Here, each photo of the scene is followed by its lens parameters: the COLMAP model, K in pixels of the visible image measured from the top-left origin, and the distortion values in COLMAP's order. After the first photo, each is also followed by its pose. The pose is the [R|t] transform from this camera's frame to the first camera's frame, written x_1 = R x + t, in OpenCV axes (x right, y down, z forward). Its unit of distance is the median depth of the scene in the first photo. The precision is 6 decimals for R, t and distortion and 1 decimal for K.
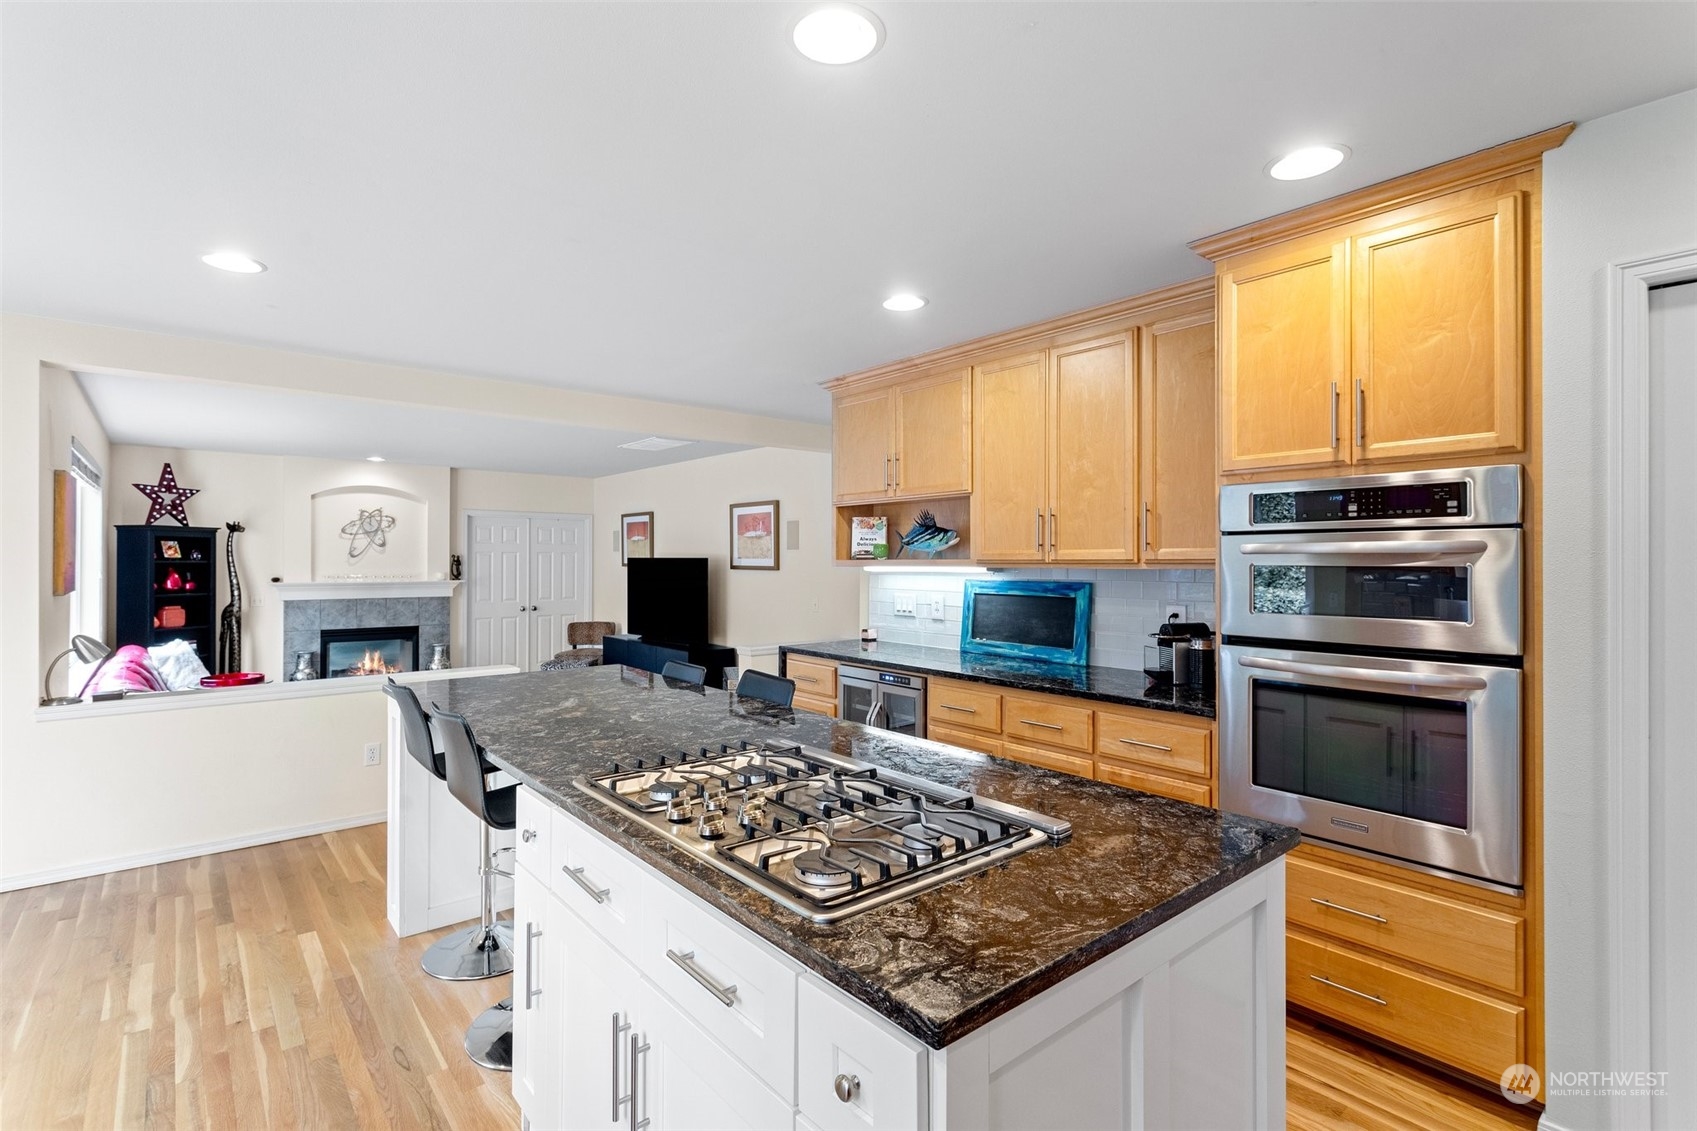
lens RADIAL K [[808.0, 0, 848.2], [0, 808.0, 560.4], [0, 0, 1]] dist [0.001626, 0.002074]
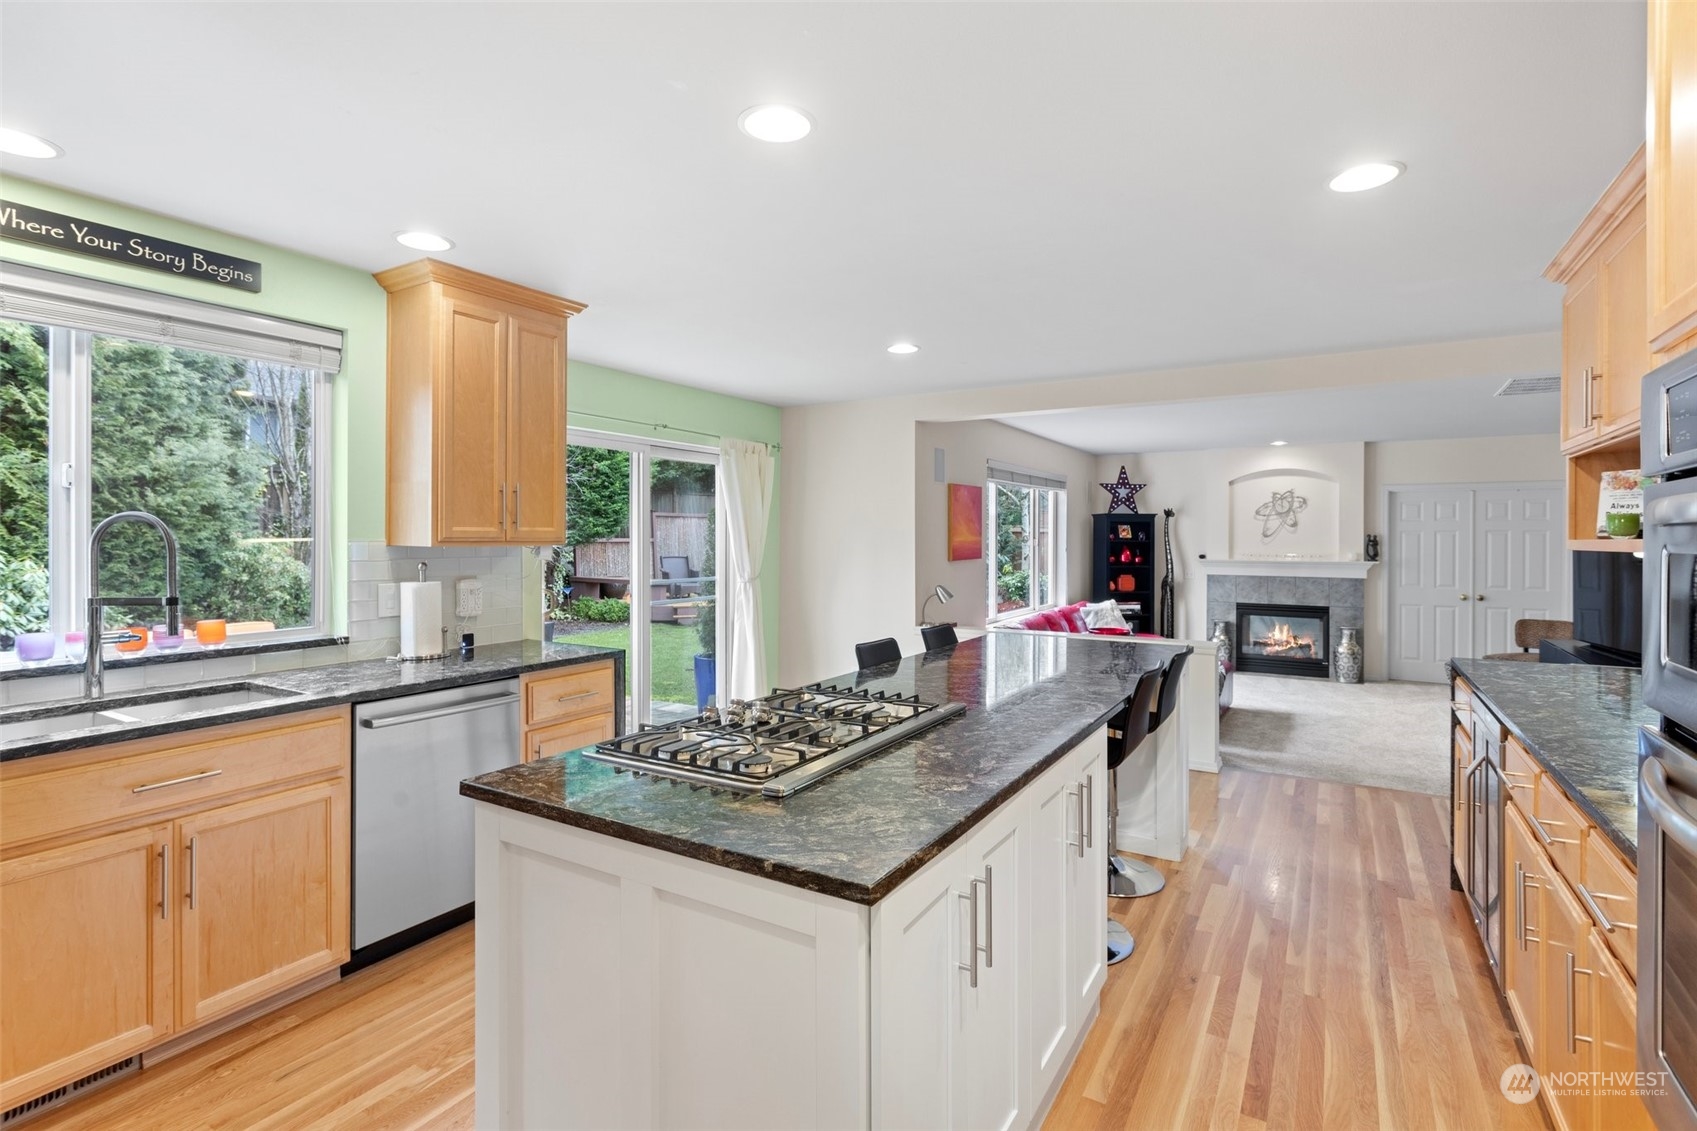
lens RADIAL K [[810.5, 0, 844.4], [0, 810.5, 535.5], [0, 0, 1]] dist [0.003986, 0.001113]
pose [[0.322492, -0.004099, -0.946563, 0.255453], [-0.001837, 0.999986, -0.004956, 0.000278], [0.946571, 0.003337, 0.322480, 0.143453]]
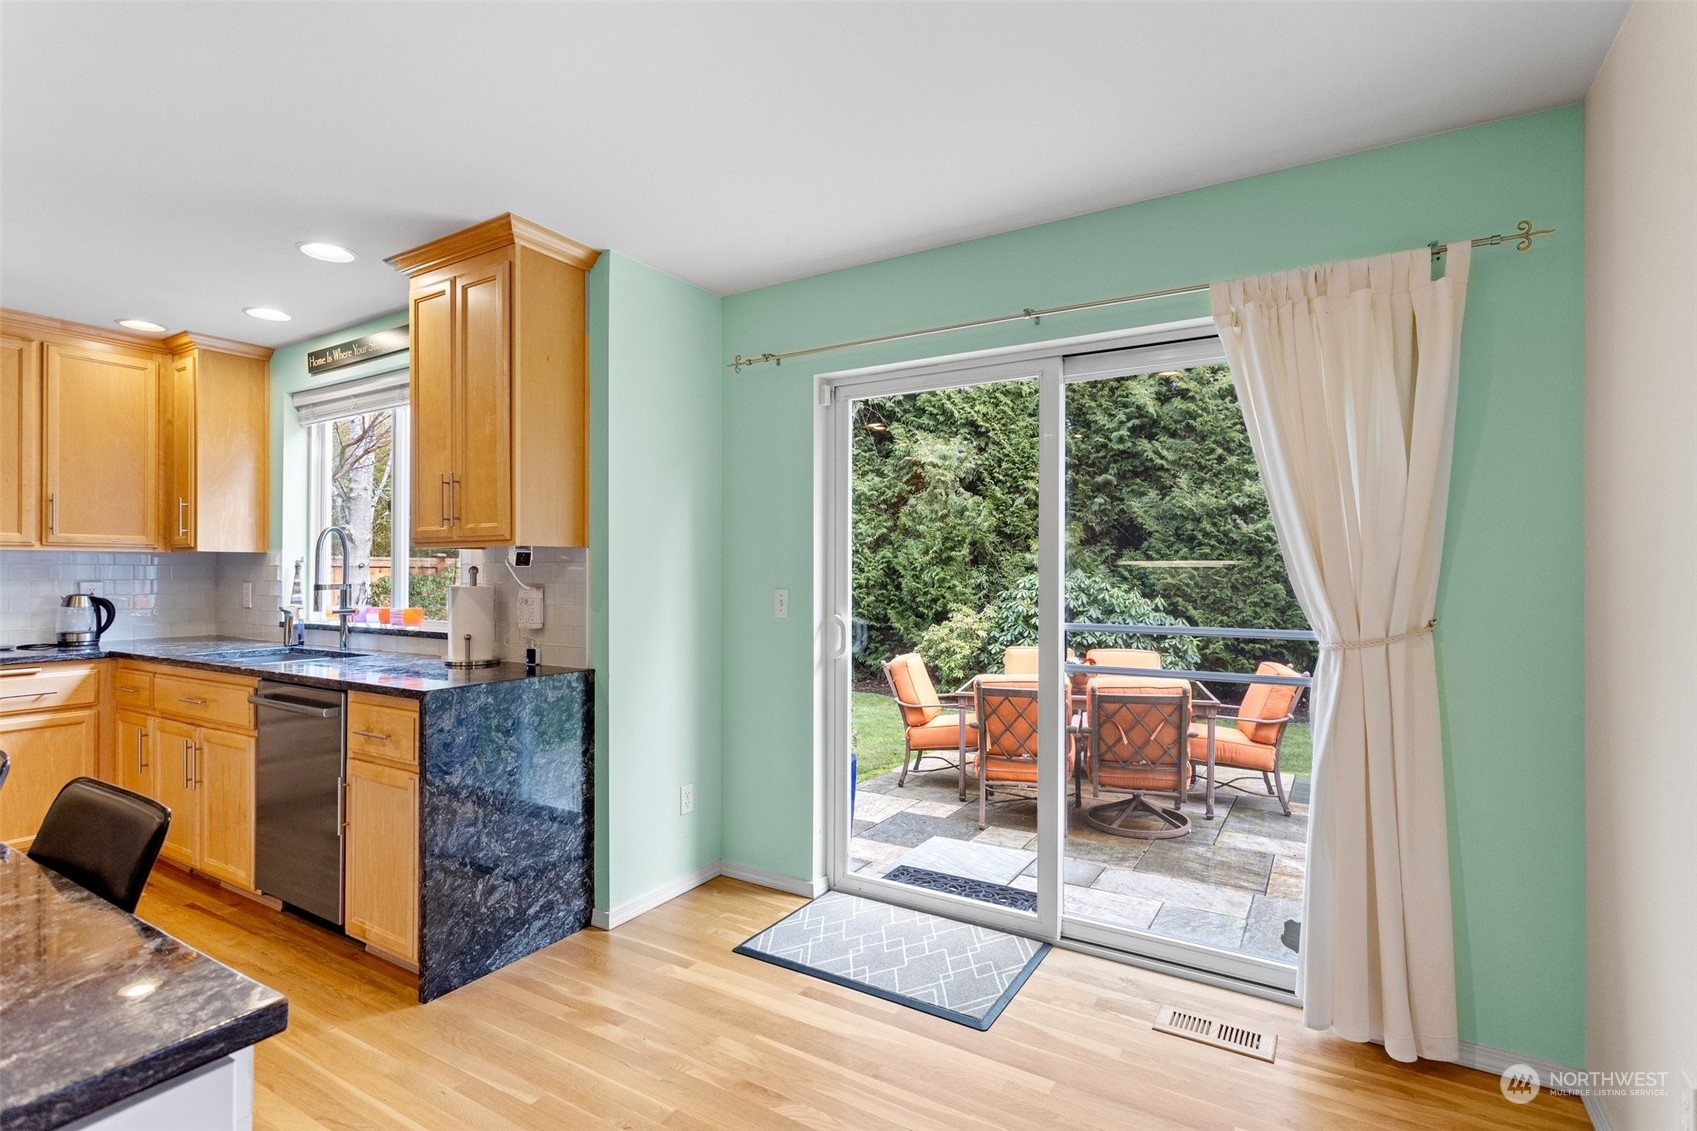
lens RADIAL K [[813.8, 0, 852.4], [0, 813.8, 567.6], [0, 0, 1]] dist [0.000484, 0.001144]
pose [[-0.946432, -0.007436, -0.322818, -0.273701], [-0.005694, 0.999964, -0.006341, 0.015406], [0.322853, -0.004163, -0.946440, 0.529606]]
